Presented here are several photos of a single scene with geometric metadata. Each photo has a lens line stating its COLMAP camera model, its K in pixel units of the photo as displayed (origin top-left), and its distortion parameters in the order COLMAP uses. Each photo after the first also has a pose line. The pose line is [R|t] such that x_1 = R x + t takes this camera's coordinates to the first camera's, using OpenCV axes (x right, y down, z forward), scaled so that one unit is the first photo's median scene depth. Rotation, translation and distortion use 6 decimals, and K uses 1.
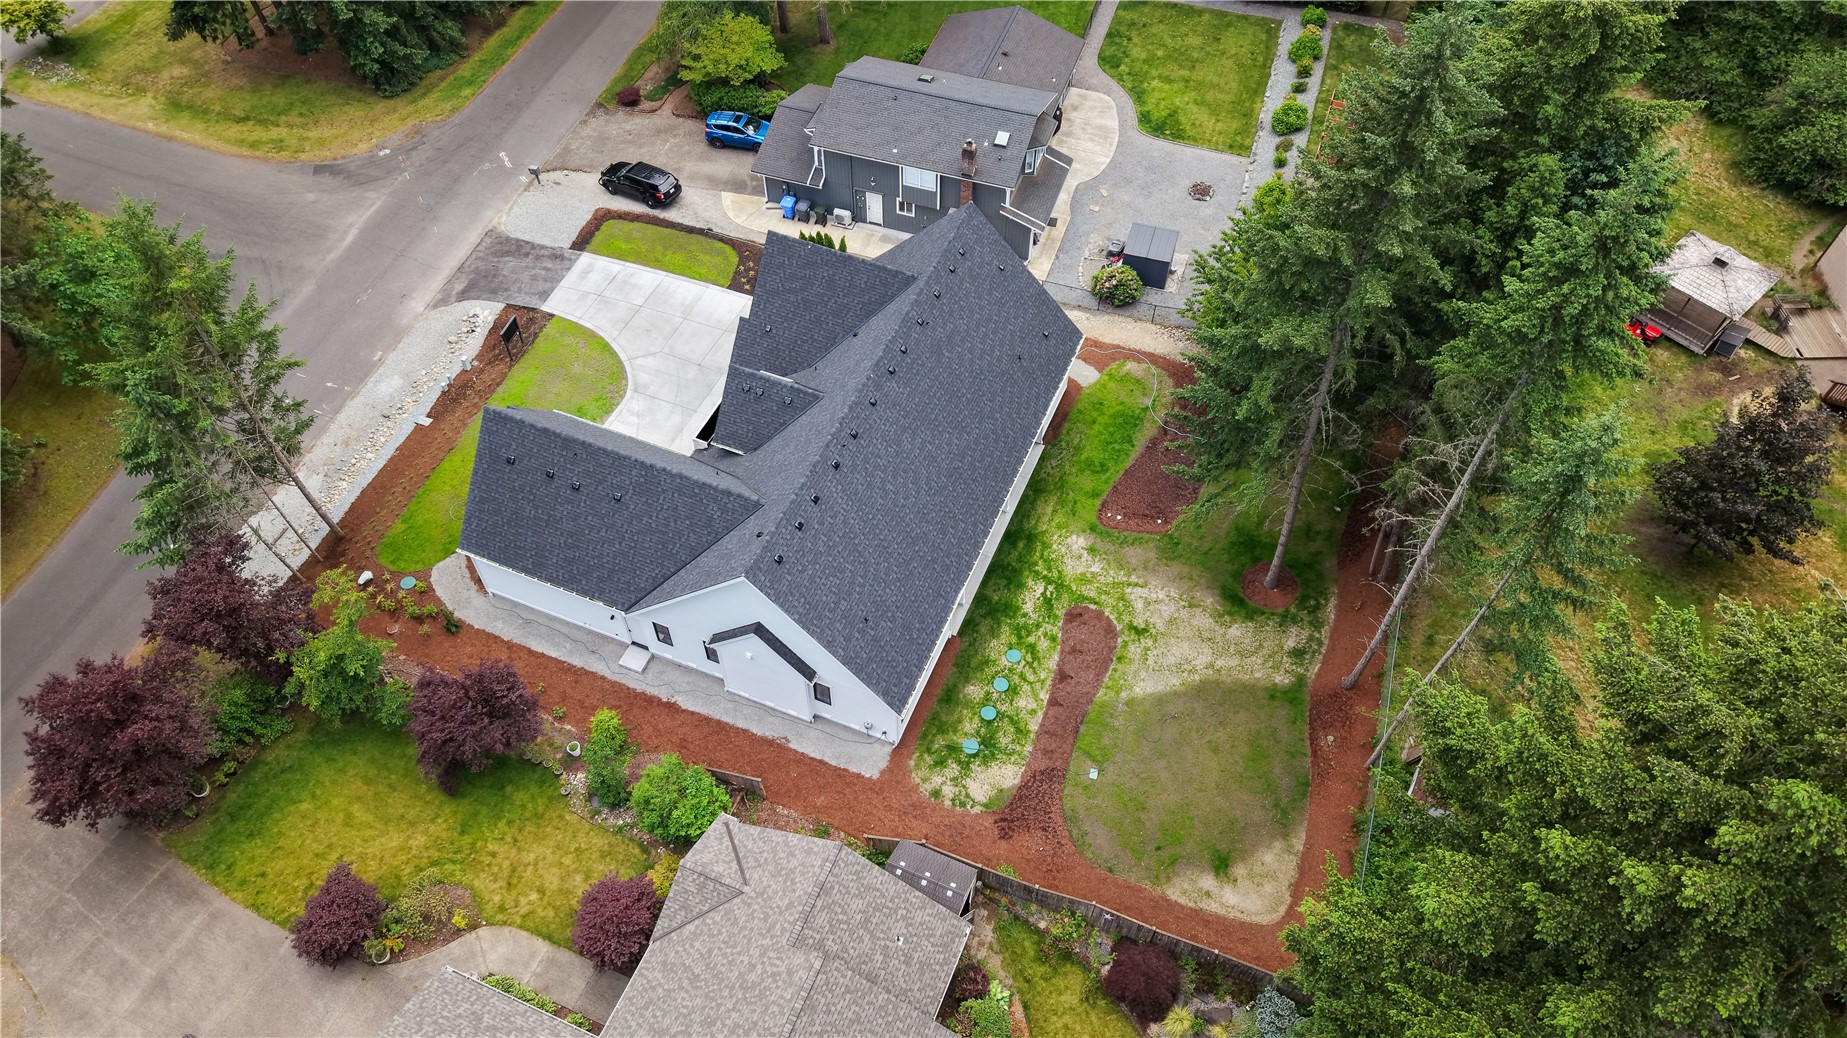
lens RADIAL K [[1226.3, 0, 925.3], [0, 1226.3, 523.5], [0, 0, 1]] dist [0.043304, -0.037442]
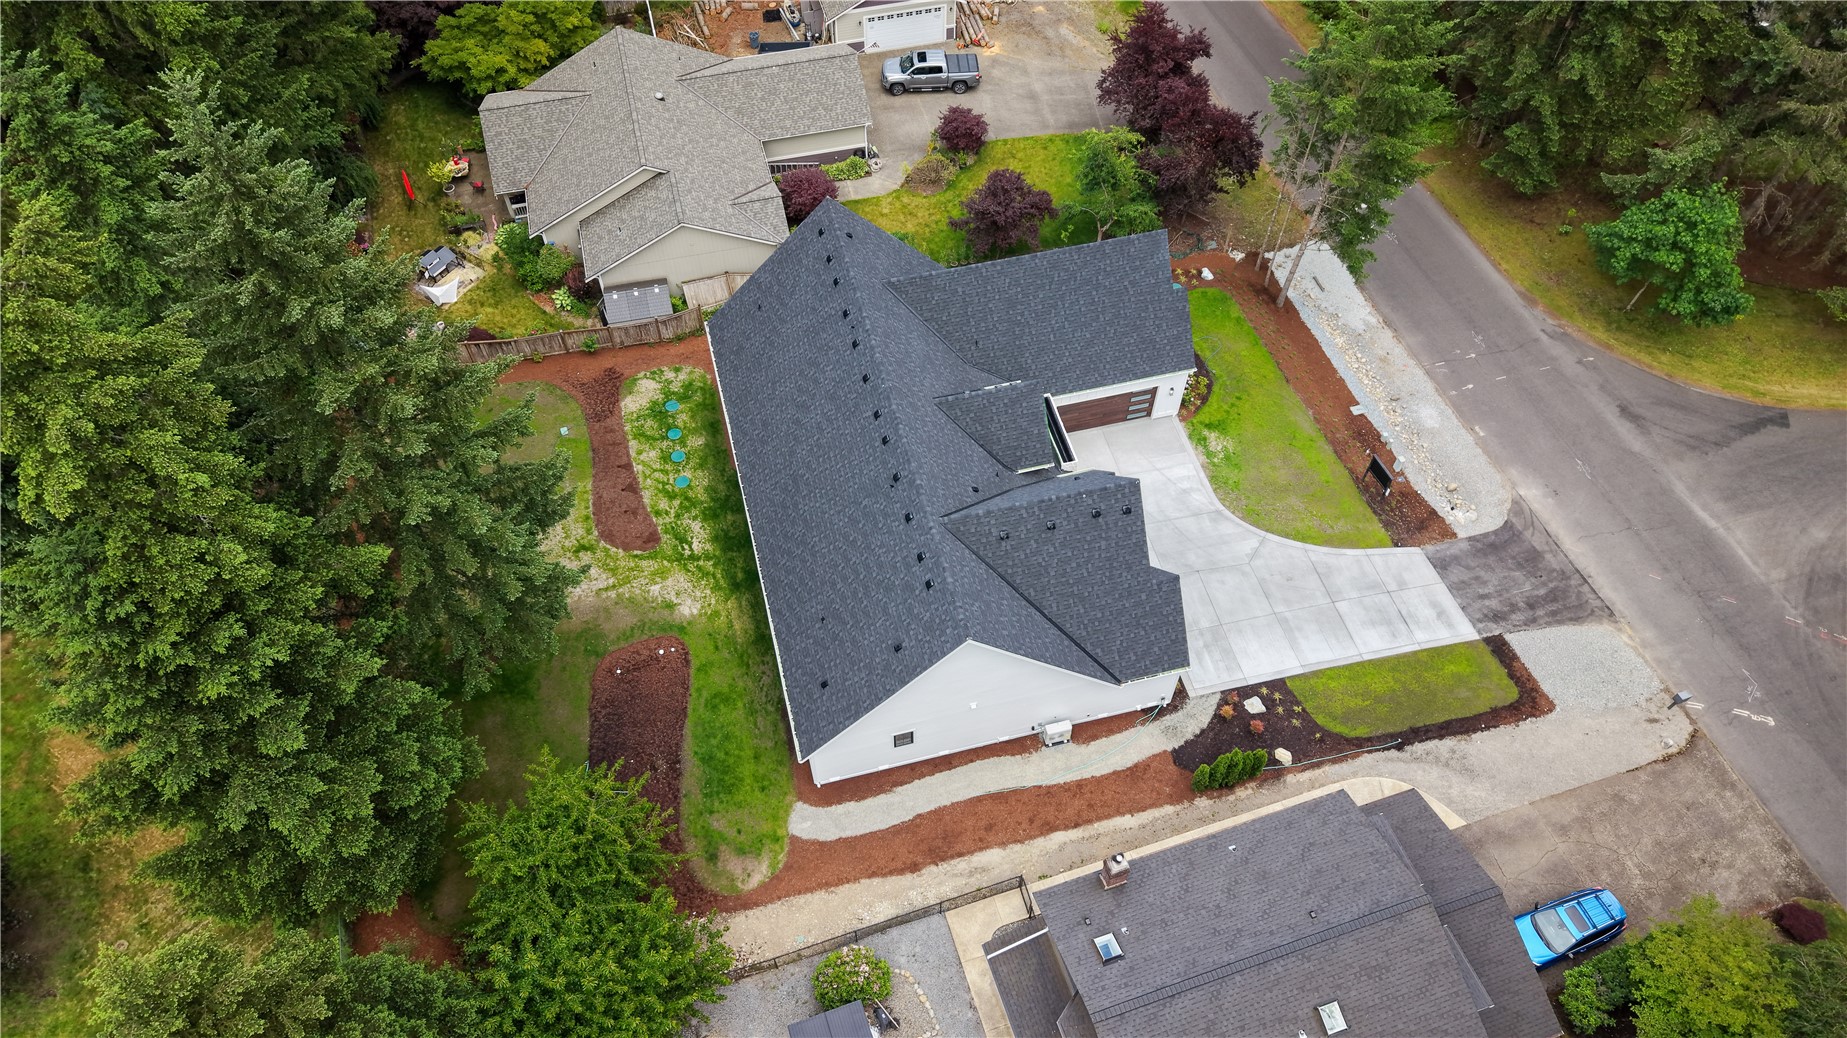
lens RADIAL K [[1226.3, 0, 925.3], [0, 1226.3, 523.5], [0, 0, 1]] dist [0.043304, -0.037442]
pose [[-0.799687, 0.485671, -0.353022, 0.280929], [-0.484314, -0.174256, 0.857365, -0.861864], [0.354881, 0.856597, 0.374567, 0.674725]]
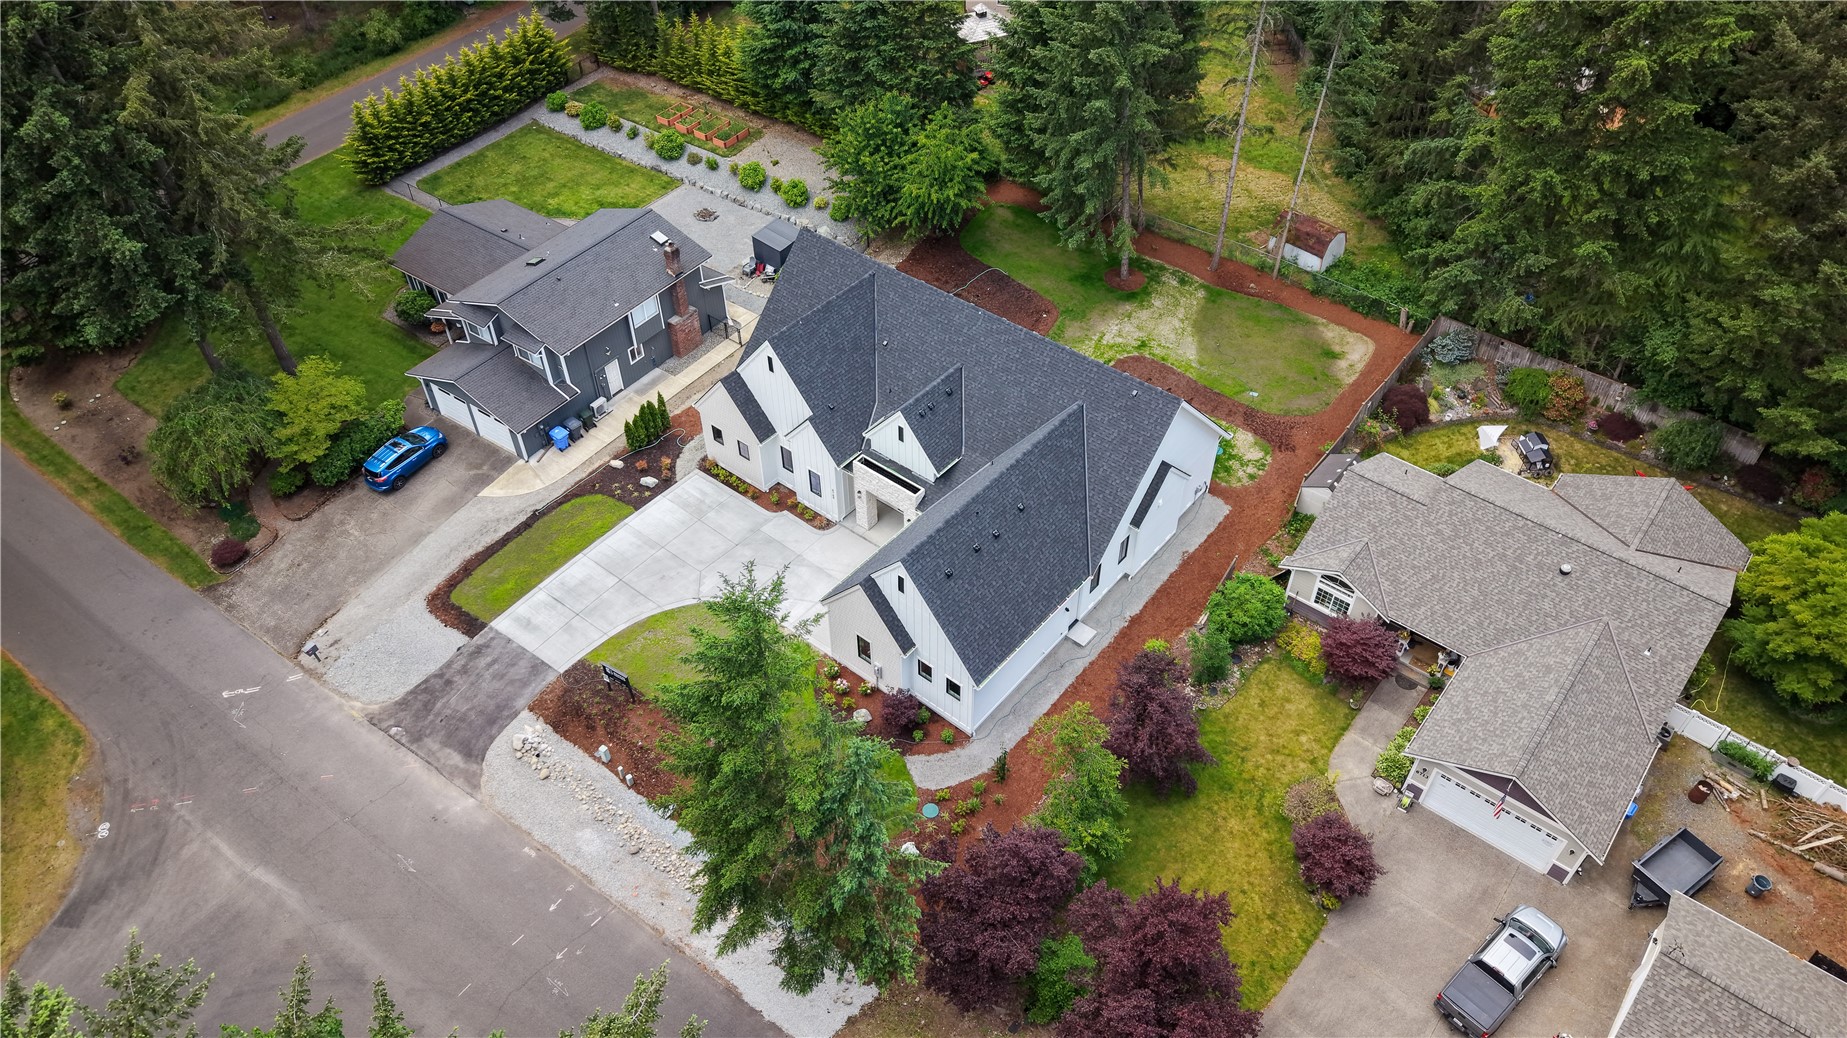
lens RADIAL K [[1226.3, 0, 925.3], [0, 1226.3, 523.5], [0, 0, 1]] dist [0.043304, -0.037442]
pose [[0.289900, -0.679376, 0.674097, -0.883760], [0.770353, 0.583590, 0.256864, -0.309114], [-0.567903, 0.444827, 0.692542, 0.283939]]
